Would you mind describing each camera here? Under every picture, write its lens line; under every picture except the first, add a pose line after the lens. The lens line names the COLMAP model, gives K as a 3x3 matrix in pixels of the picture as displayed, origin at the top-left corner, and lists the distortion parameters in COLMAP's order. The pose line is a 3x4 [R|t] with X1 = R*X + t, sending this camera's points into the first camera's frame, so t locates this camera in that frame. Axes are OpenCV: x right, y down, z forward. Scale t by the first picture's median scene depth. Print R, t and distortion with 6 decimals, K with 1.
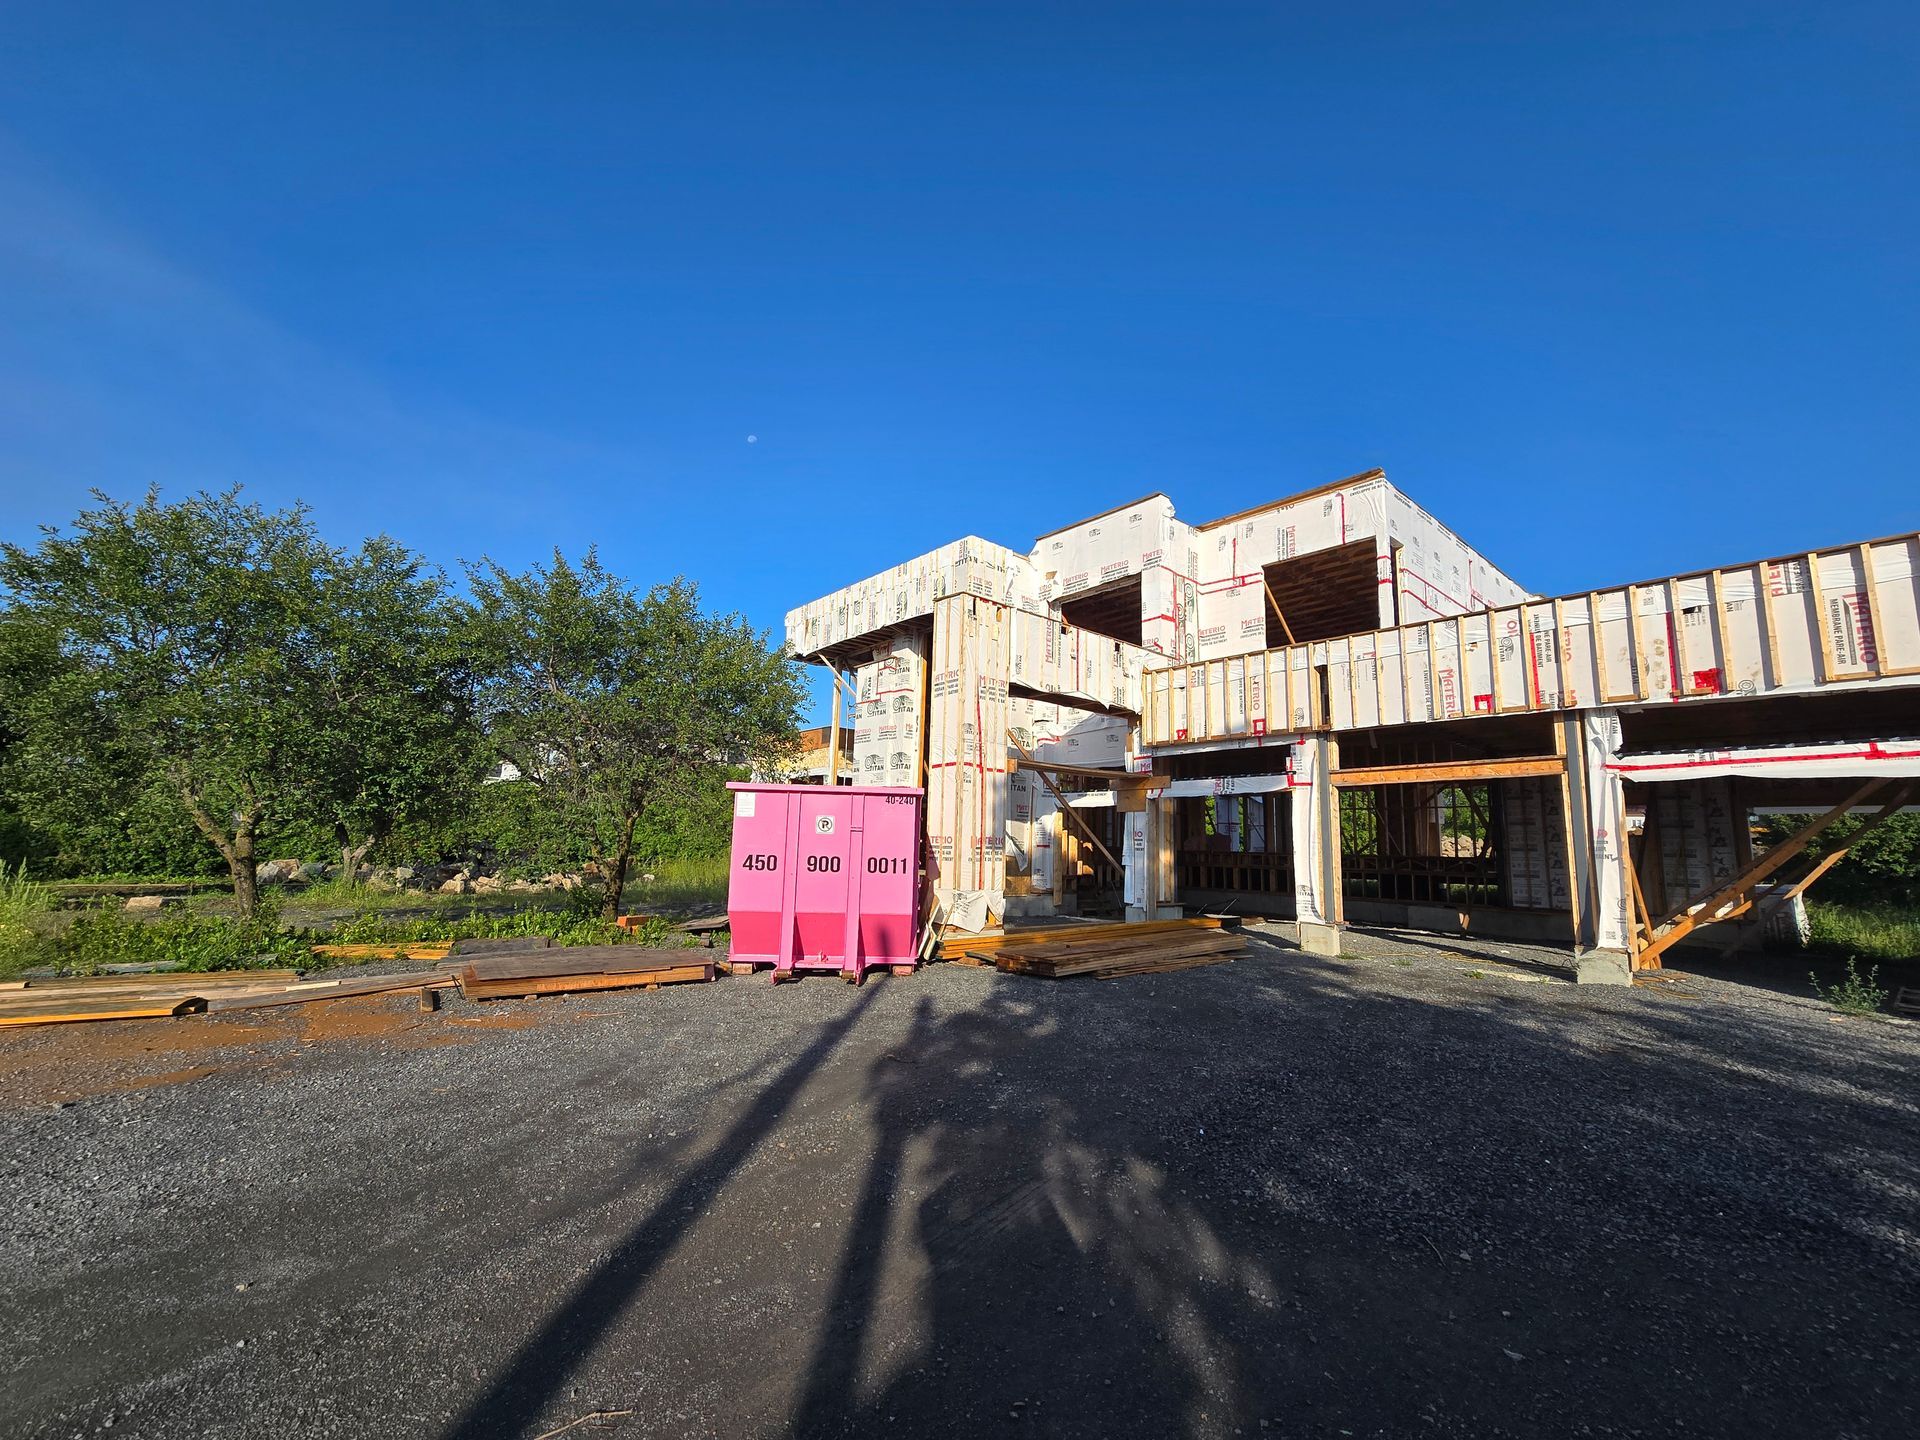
lens RADIAL K [[797.2, 0, 959.5], [0, 797.2, 731.3], [0, 0, 1]] dist [-0.012841, 0.002948]
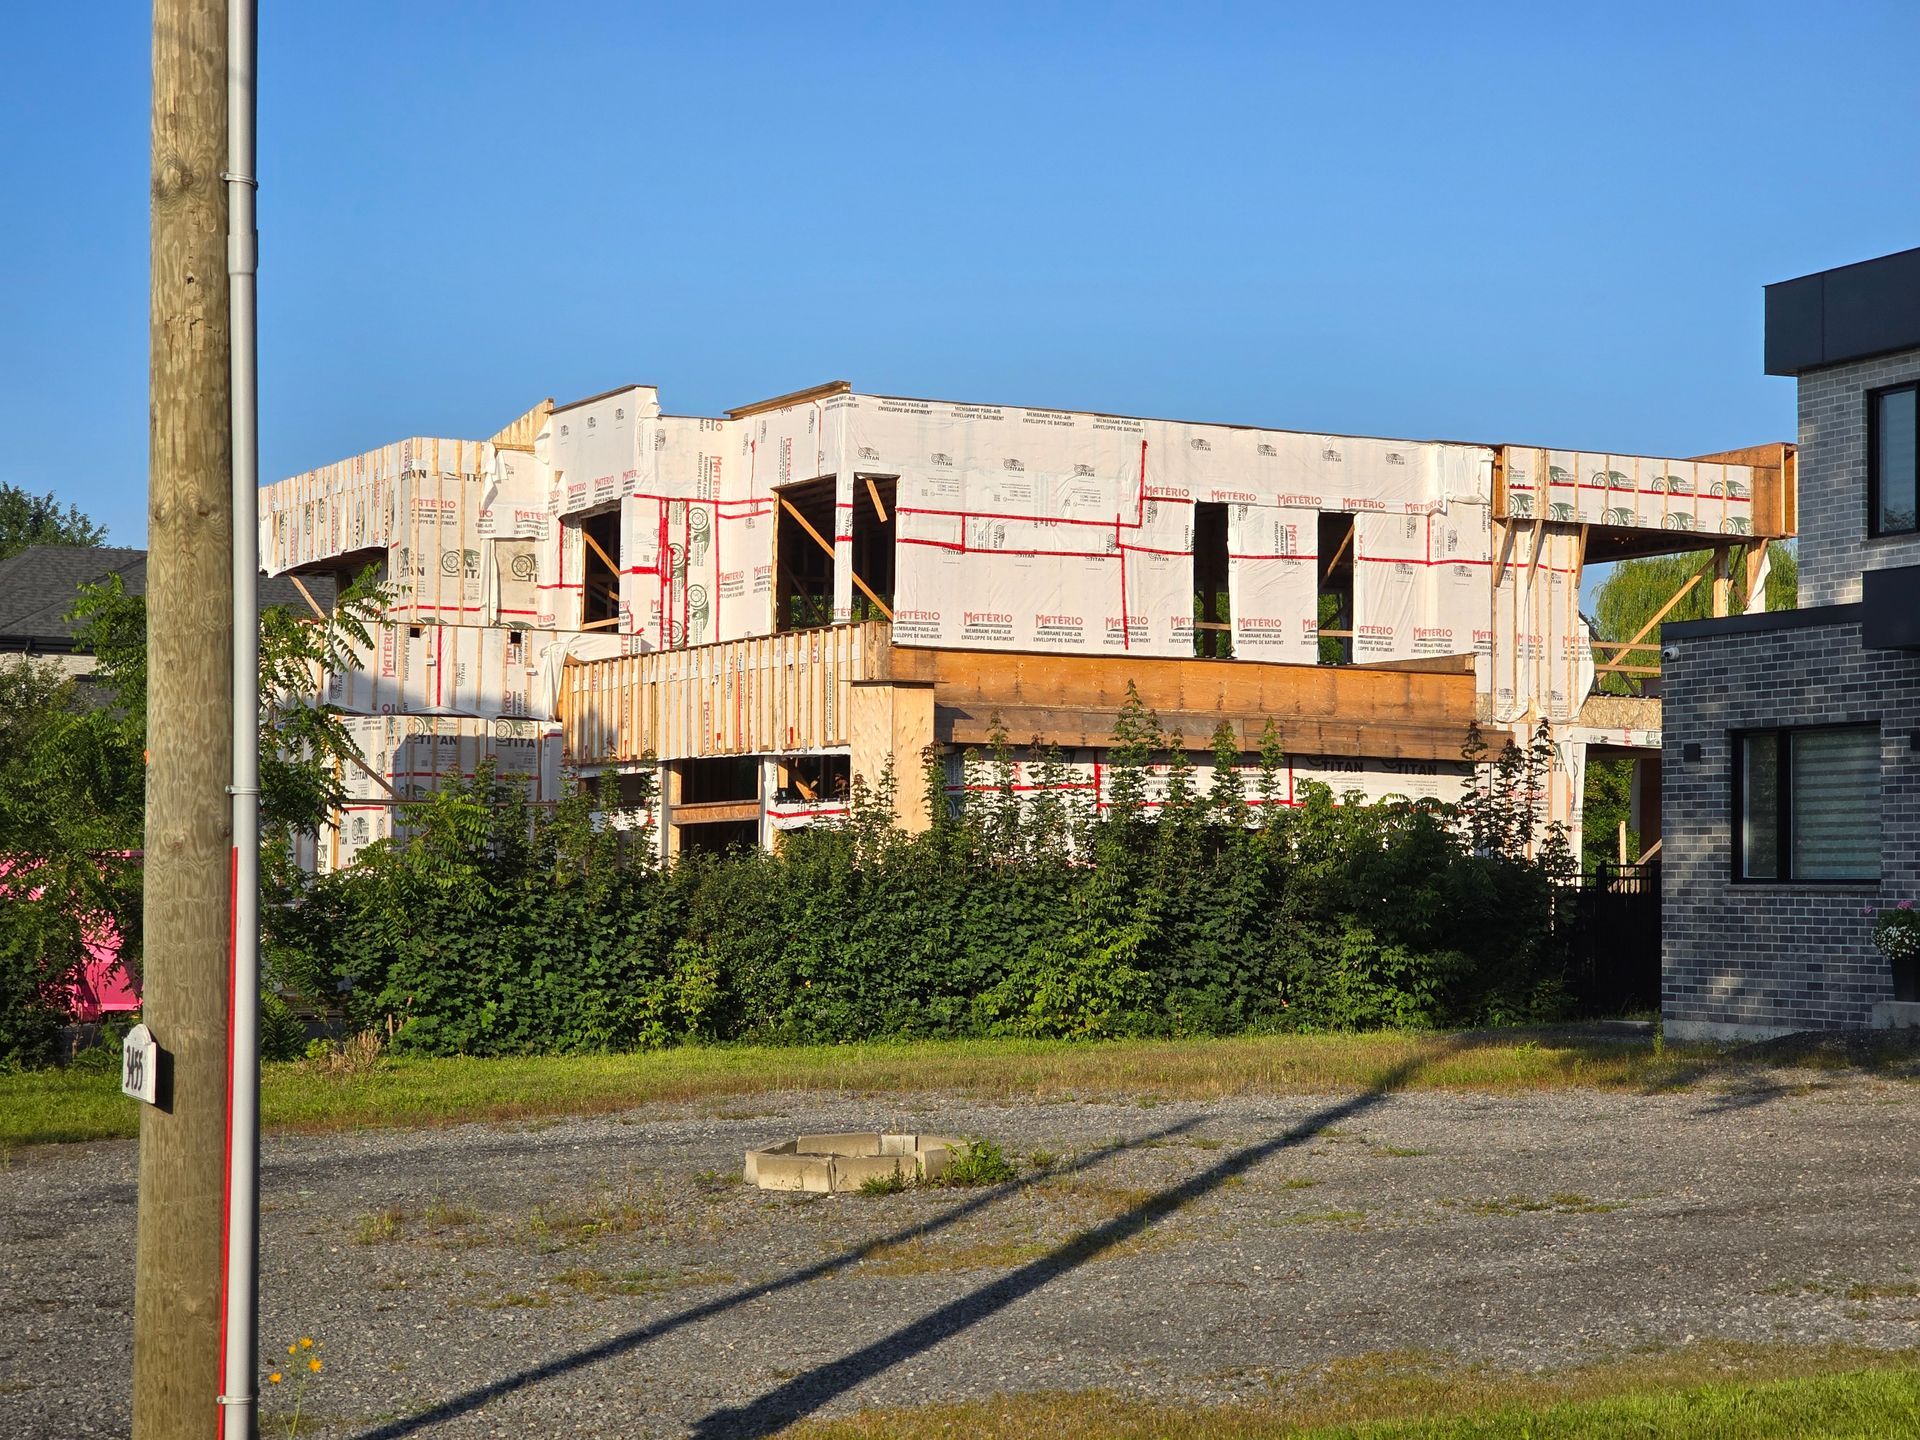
lens RADIAL K [[4158.9, 0, 960.0], [0, 4158.9, 720.0], [0, 0, 1]] dist [-0.297515, 0.149458]
pose [[0.964292, -0.026698, -0.263491, 1.829989], [0.051362, 0.994869, 0.087163, -0.389580], [0.259812, -0.097584, 0.960716, -2.988098]]
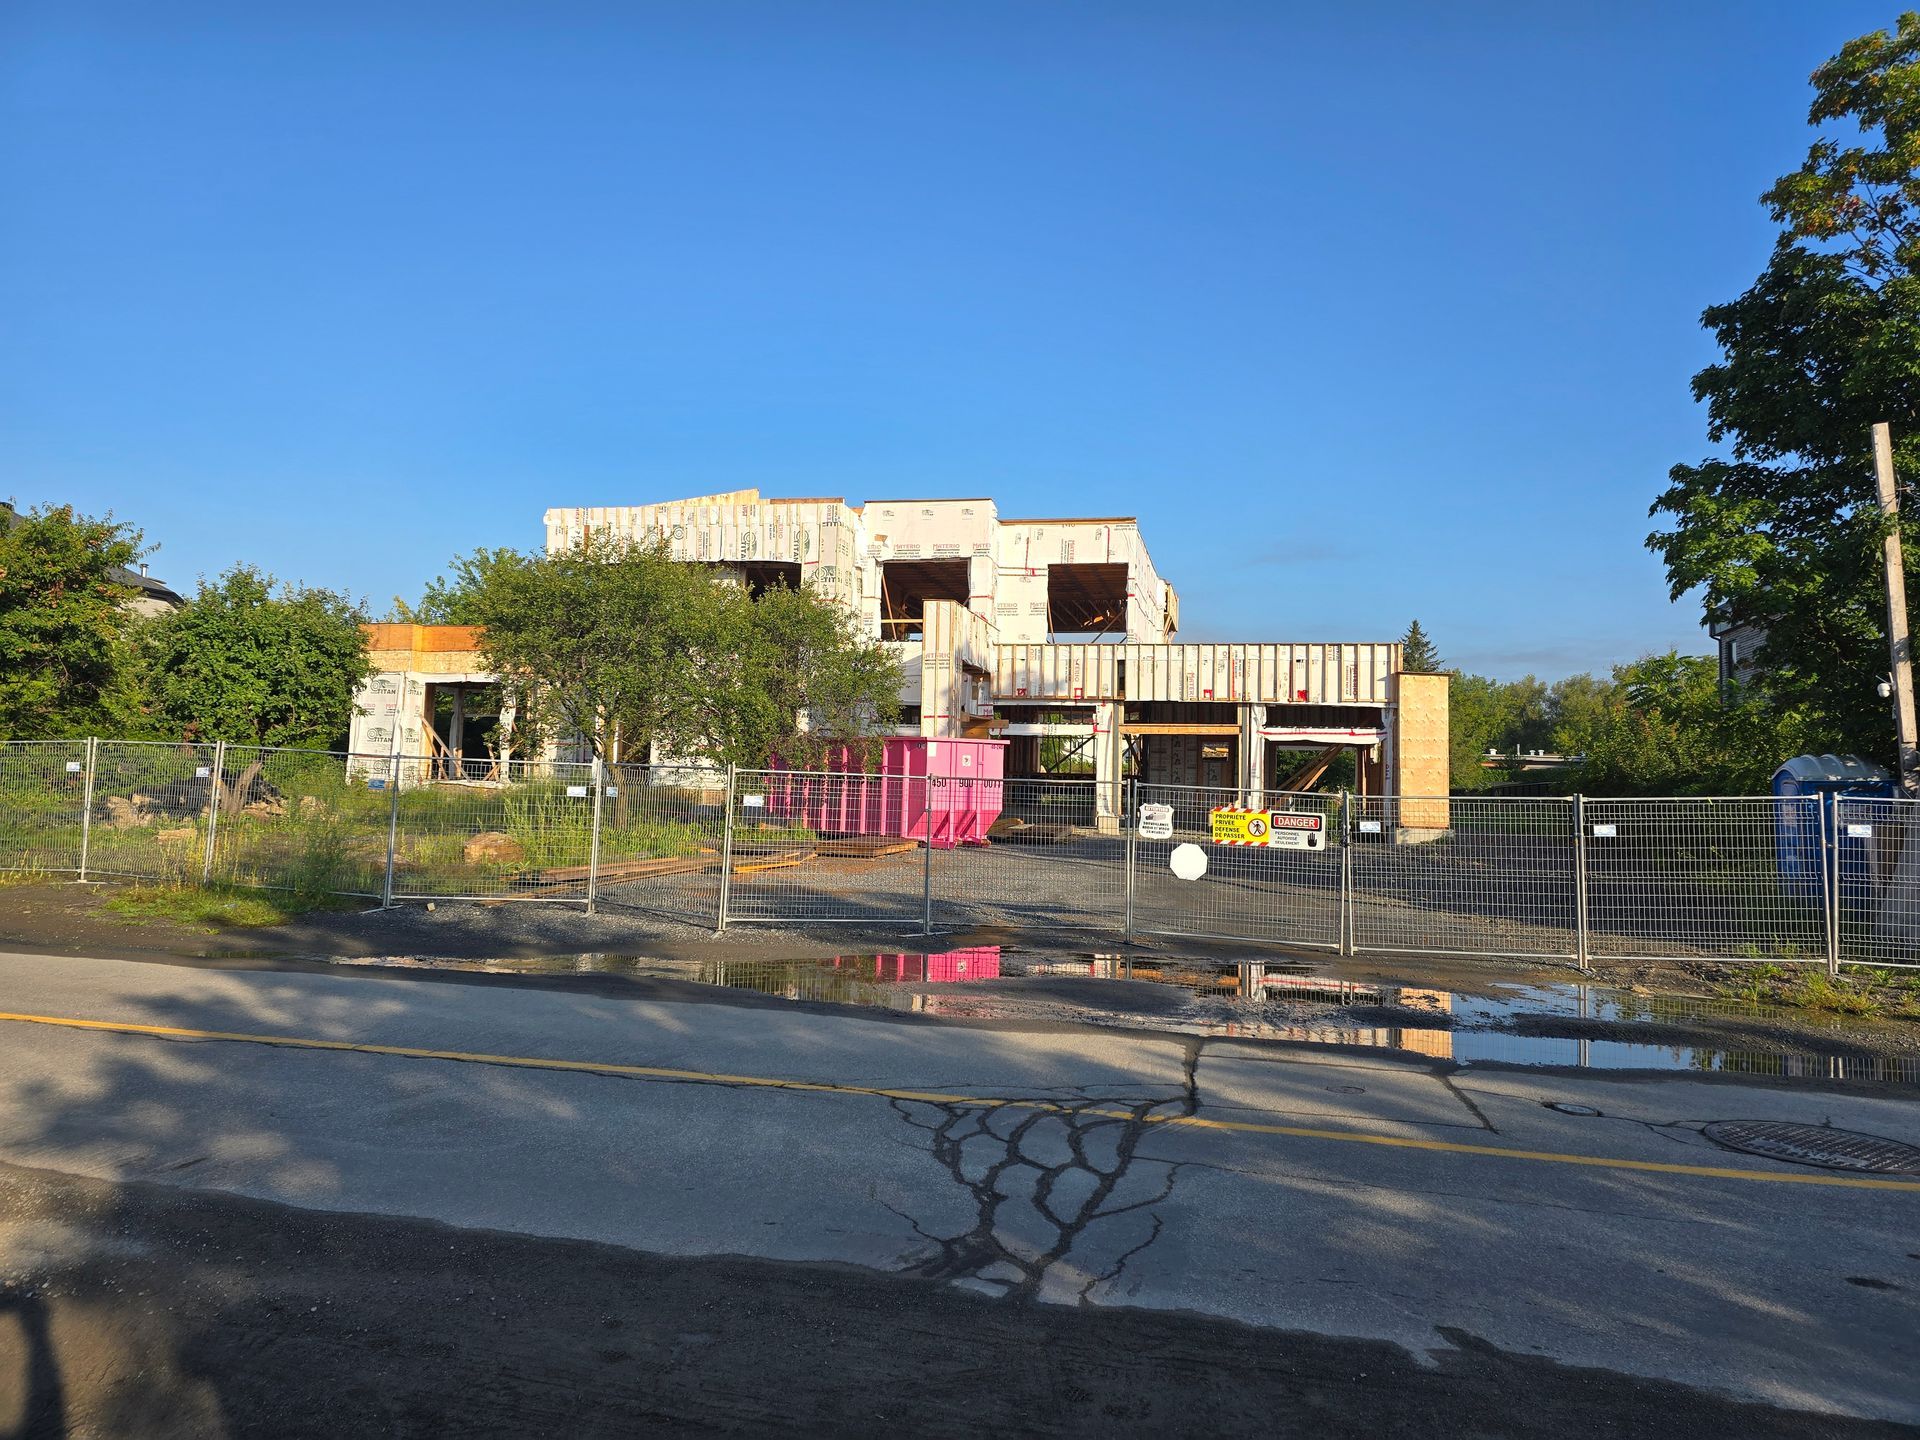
lens RADIAL K [[1280.5, 0, 960.0], [0, 1280.5, 720.0], [0, 0, 1]] dist [0.102269, 0.000493]
pose [[0.798238, 0.020890, 0.601980, -1.313875], [-0.091603, 0.991984, 0.087043, -0.150244], [-0.595336, -0.124625, 0.793753, -0.853745]]
